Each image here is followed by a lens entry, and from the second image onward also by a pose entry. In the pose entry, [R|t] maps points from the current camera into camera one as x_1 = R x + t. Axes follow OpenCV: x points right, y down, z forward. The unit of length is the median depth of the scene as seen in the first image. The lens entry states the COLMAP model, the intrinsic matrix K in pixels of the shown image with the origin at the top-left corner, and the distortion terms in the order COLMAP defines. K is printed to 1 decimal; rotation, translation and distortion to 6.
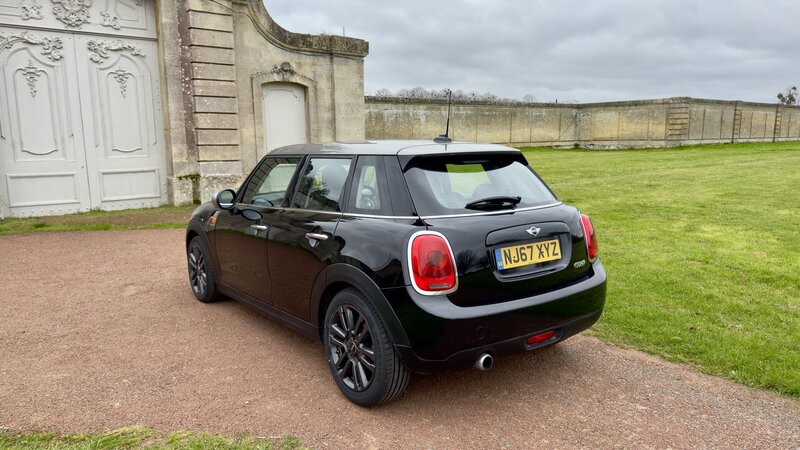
lens RADIAL K [[561.7, 0, 397.9], [0, 561.7, 228.5], [0, 0, 1]] dist [0.051603, -0.063818]
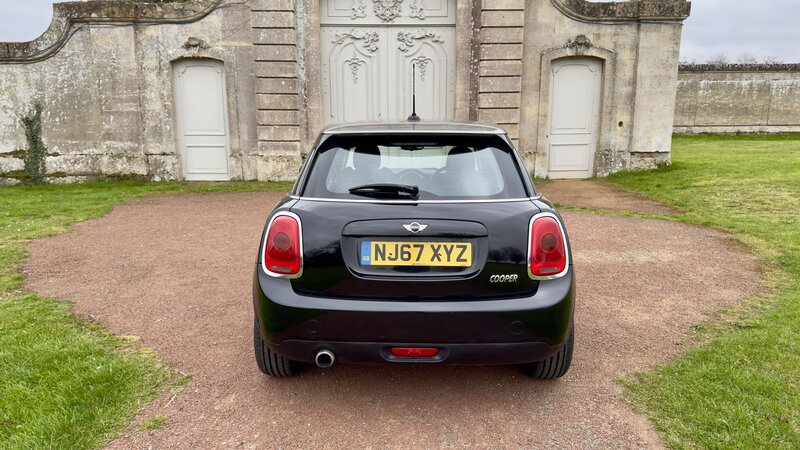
lens RADIAL K [[556.0, 0, 400.0], [0, 556.0, 228.3], [0, 0, 1]] dist [0.078245, -0.099649]
pose [[0.791727, 0.123785, -0.598203, 0.162859], [-0.100721, 0.992304, 0.072031, -0.011788], [0.602515, 0.003223, 0.798101, 0.069700]]
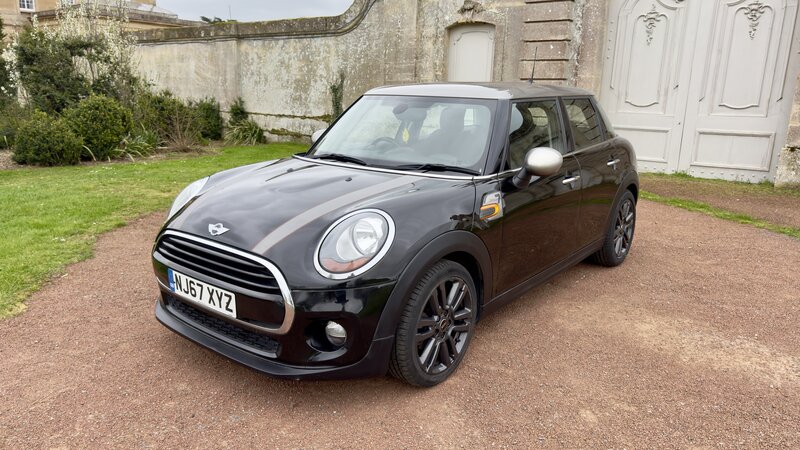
lens RADIAL K [[560.4, 0, 400.9], [0, 560.4, 235.7], [0, 0, 1]] dist [0.047686, -0.060078]
pose [[0.252354, 0.254446, -0.933582, 0.171077], [-0.179997, 0.960312, 0.213077, -0.042115], [0.950746, 0.114272, 0.288138, 0.297924]]
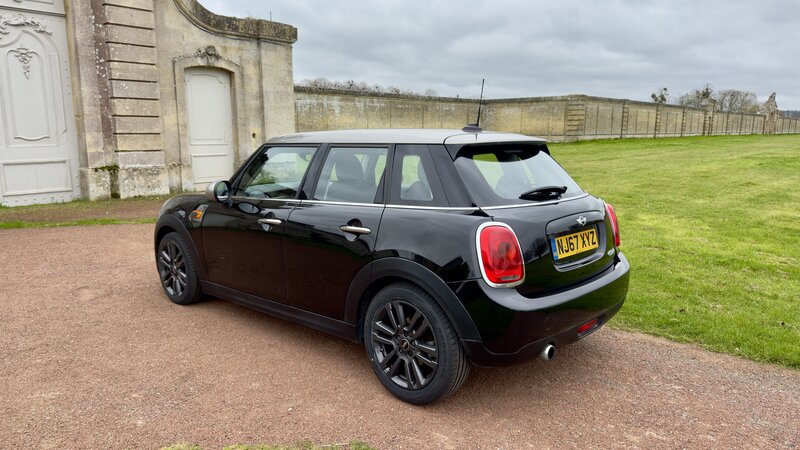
lens RADIAL K [[564.1, 0, 400.3], [0, 564.1, 234.0], [0, 0, 1]] dist [0.021675, -0.021723]
pose [[0.984669, -0.018767, 0.173420, -0.056746], [0.014876, 0.999608, 0.023714, -0.000056], [-0.173797, -0.020771, 0.984562, 0.013737]]
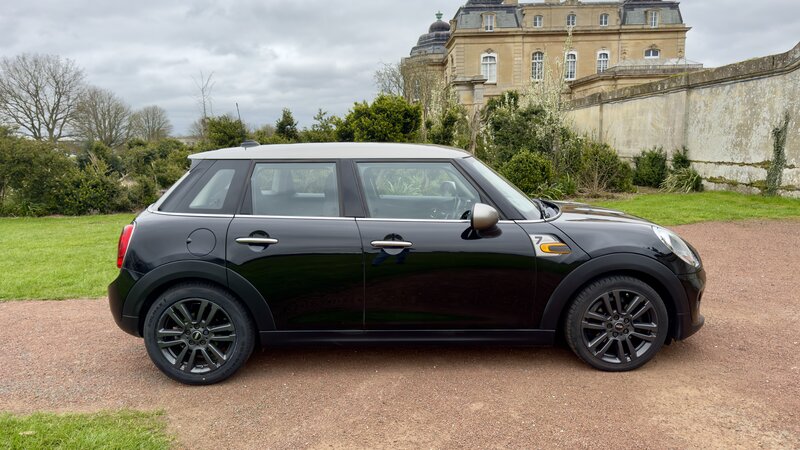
lens RADIAL K [[554.0, 0, 403.2], [0, 554.0, 235.3], [0, 0, 1]] dist [0.053090, -0.058906]
pose [[-0.580594, 0.159854, -0.798347, 0.215805], [-0.093992, 0.960822, 0.260742, -0.080180], [0.808750, 0.226423, -0.542822, 0.497927]]
